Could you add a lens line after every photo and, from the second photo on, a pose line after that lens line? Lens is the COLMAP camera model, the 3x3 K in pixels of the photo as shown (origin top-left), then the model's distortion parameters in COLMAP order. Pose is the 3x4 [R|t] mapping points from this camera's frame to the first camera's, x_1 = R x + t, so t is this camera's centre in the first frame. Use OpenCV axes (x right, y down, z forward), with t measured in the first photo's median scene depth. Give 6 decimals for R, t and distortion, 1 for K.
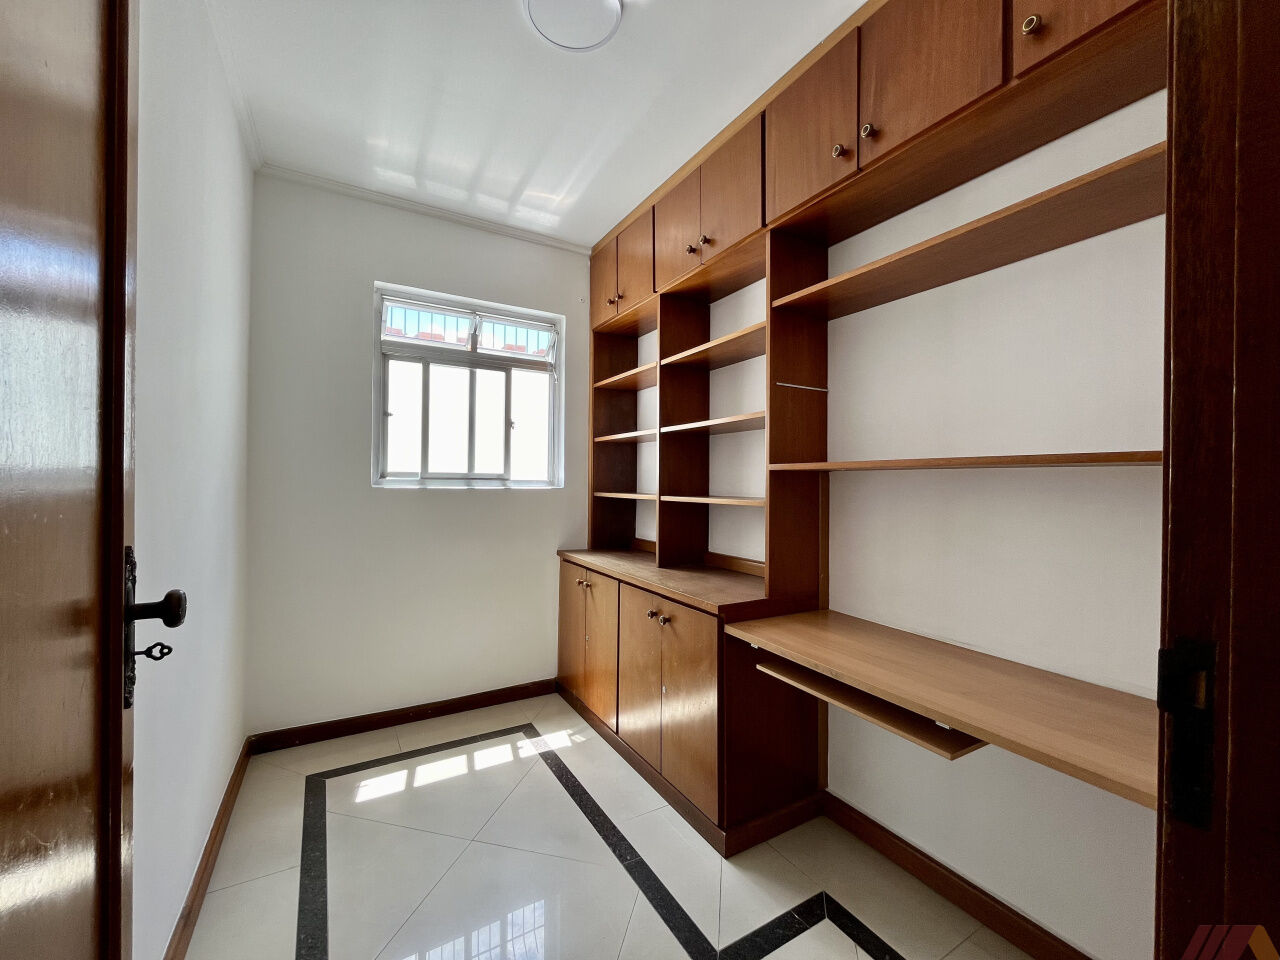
lens RADIAL K [[521.7, 0, 630.3], [0, 521.7, 481.9], [0, 0, 1]] dist [-0.002764, -0.000053]
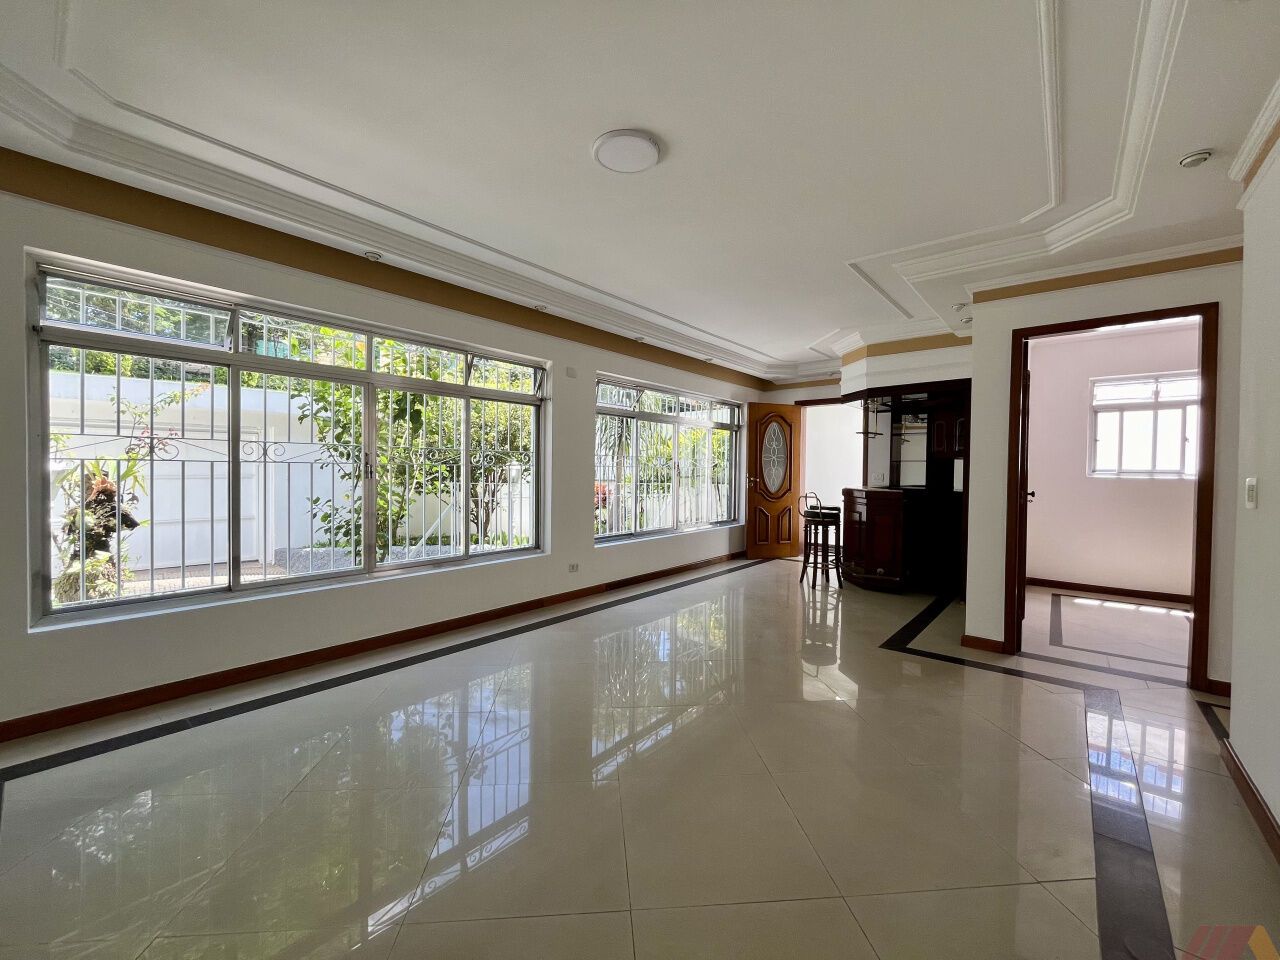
lens RADIAL K [[521.7, 0, 632.4], [0, 521.7, 475.4], [0, 0, 1]] dist [-0.002764, -0.000053]
pose [[0.340947, 0.005542, -0.940066, 0.794911], [-0.004129, 0.999982, 0.004398, 0.003240], [0.940074, 0.002382, 0.340963, -1.341126]]
